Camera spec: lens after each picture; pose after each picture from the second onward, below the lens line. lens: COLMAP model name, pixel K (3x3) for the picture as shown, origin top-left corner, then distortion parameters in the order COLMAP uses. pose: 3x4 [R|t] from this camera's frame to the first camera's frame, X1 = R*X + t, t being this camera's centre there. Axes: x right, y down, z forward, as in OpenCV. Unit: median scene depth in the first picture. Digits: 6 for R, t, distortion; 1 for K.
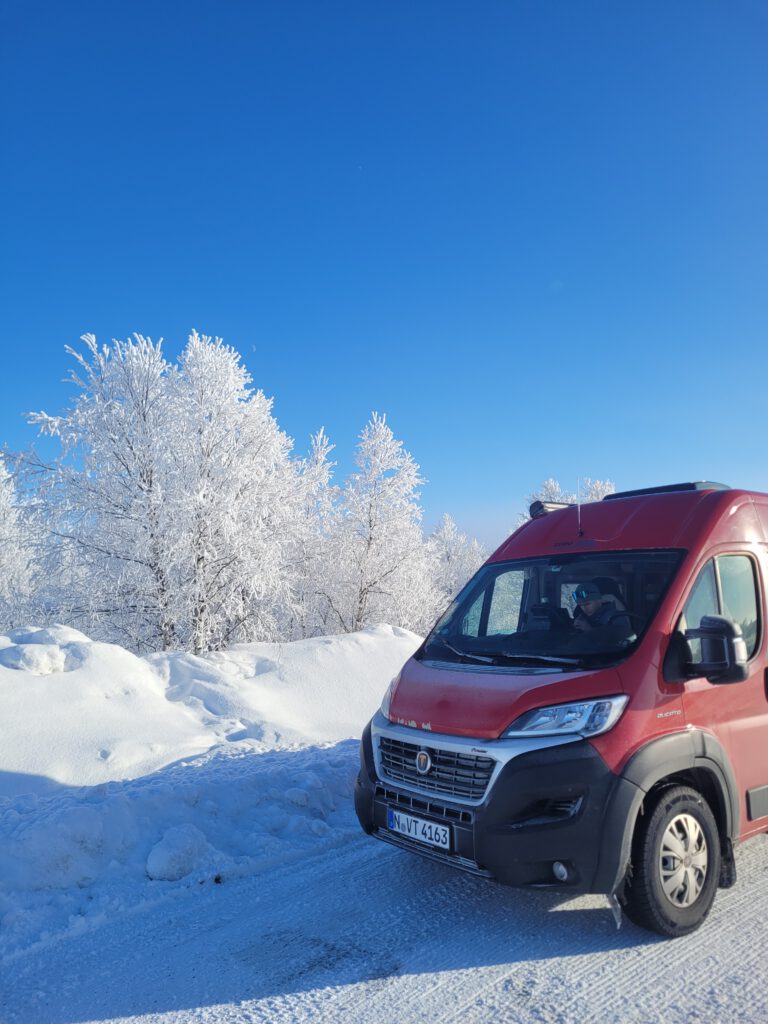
lens RADIAL K [[767.5, 0, 398.5], [0, 767.5, 528.7], [0, 0, 1]] dist [0.056644, -0.044404]
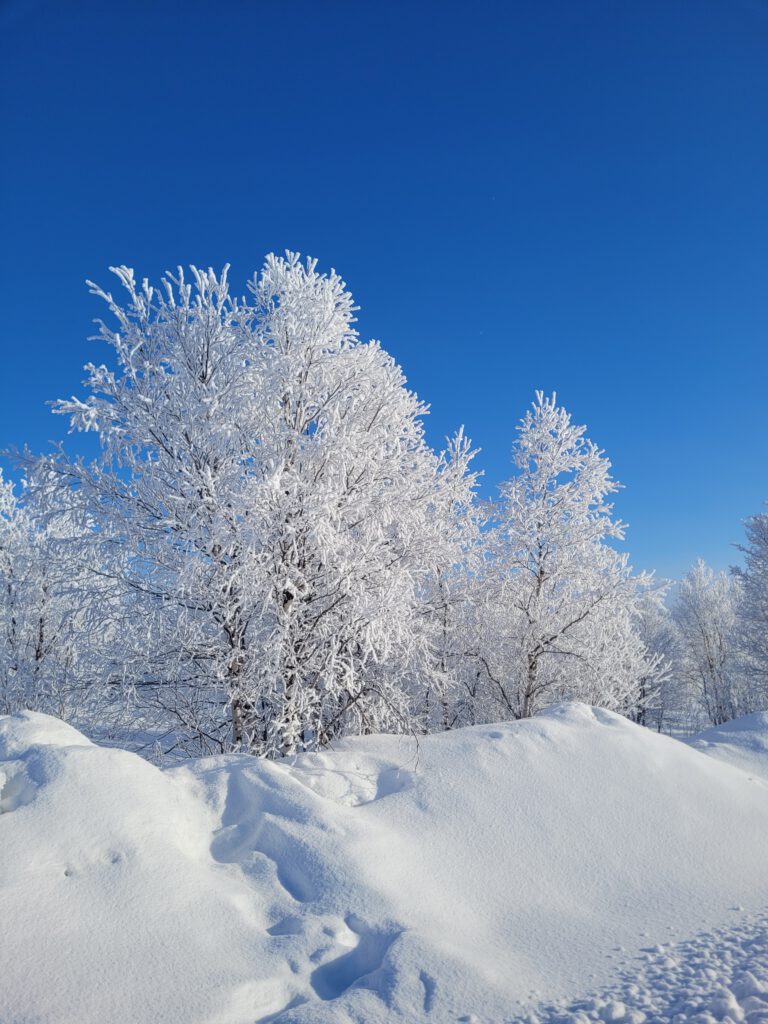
lens RADIAL K [[767.5, 0, 398.5], [0, 767.5, 528.7], [0, 0, 1]] dist [0.056644, -0.044404]
pose [[0.987232, -0.037053, -0.154922, -0.069435], [0.023537, 0.995826, -0.088187, 0.039644], [0.157543, 0.083415, 0.983983, 0.396840]]
